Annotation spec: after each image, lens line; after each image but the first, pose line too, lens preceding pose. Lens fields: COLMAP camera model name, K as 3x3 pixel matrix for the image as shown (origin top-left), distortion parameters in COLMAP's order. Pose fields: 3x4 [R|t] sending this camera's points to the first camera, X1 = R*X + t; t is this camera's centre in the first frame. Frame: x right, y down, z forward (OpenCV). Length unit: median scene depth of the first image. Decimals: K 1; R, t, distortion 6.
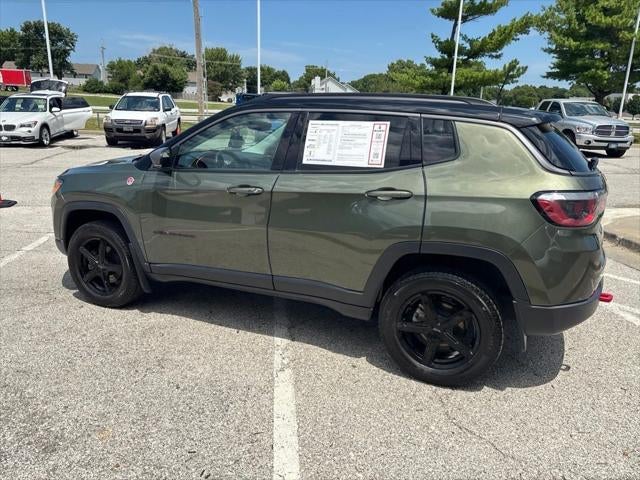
lens RADIAL K [[483.1, 0, 320.0], [0, 483.1, 233.0], [0, 0, 1]] dist [0.039746, -0.046473]
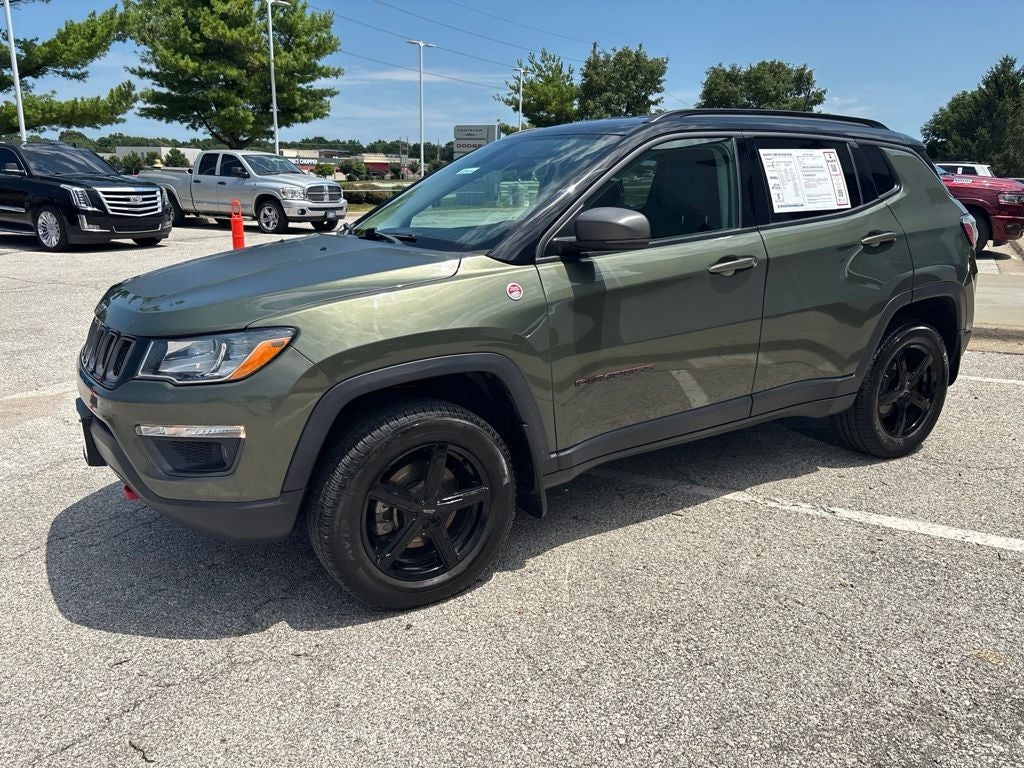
lens RADIAL K [[773.0, 0, 511.9], [0, 773.0, 372.9], [0, 0, 1]] dist [0.039746, -0.046473]
pose [[0.569260, -0.225339, 0.790674, -0.207062], [0.222990, 0.967975, 0.115323, -0.024388], [-0.791340, 0.110664, 0.601278, 0.120225]]
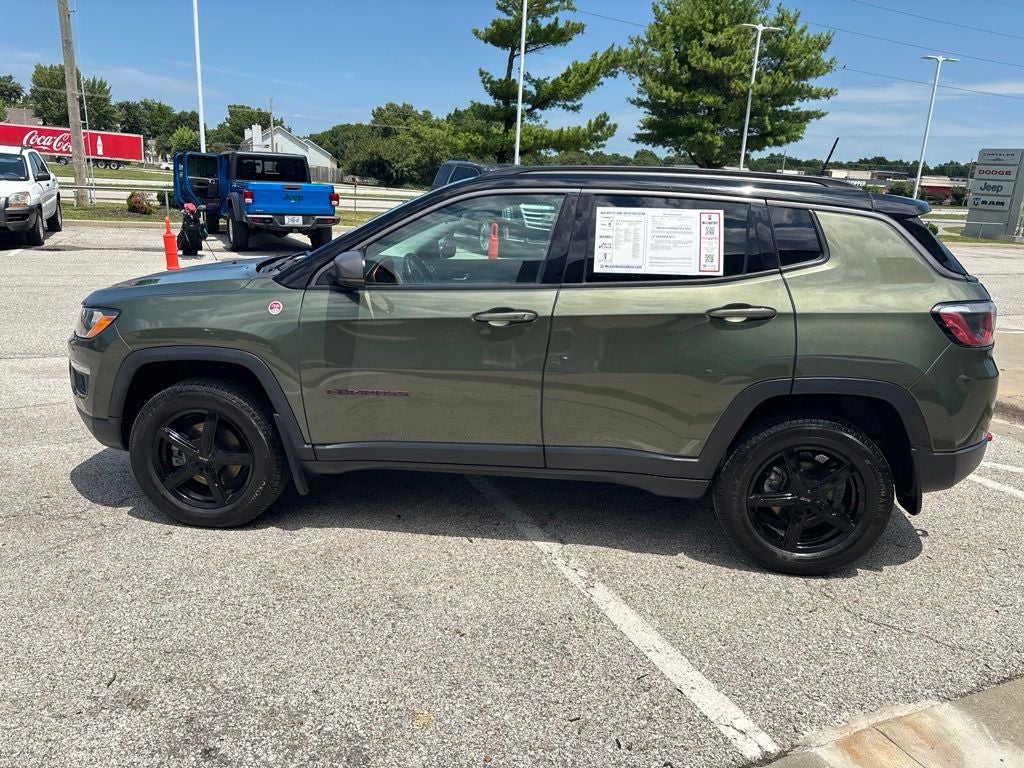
lens RADIAL K [[775.0, 0, 512.0], [0, 775.0, 384.0], [0, 0, 1]] dist [0.018299, -0.006443]
pose [[0.952810, -0.061217, 0.297332, -0.084492], [0.059952, 0.998112, 0.013383, -0.002196], [-0.297590, 0.005074, 0.954680, 0.004223]]
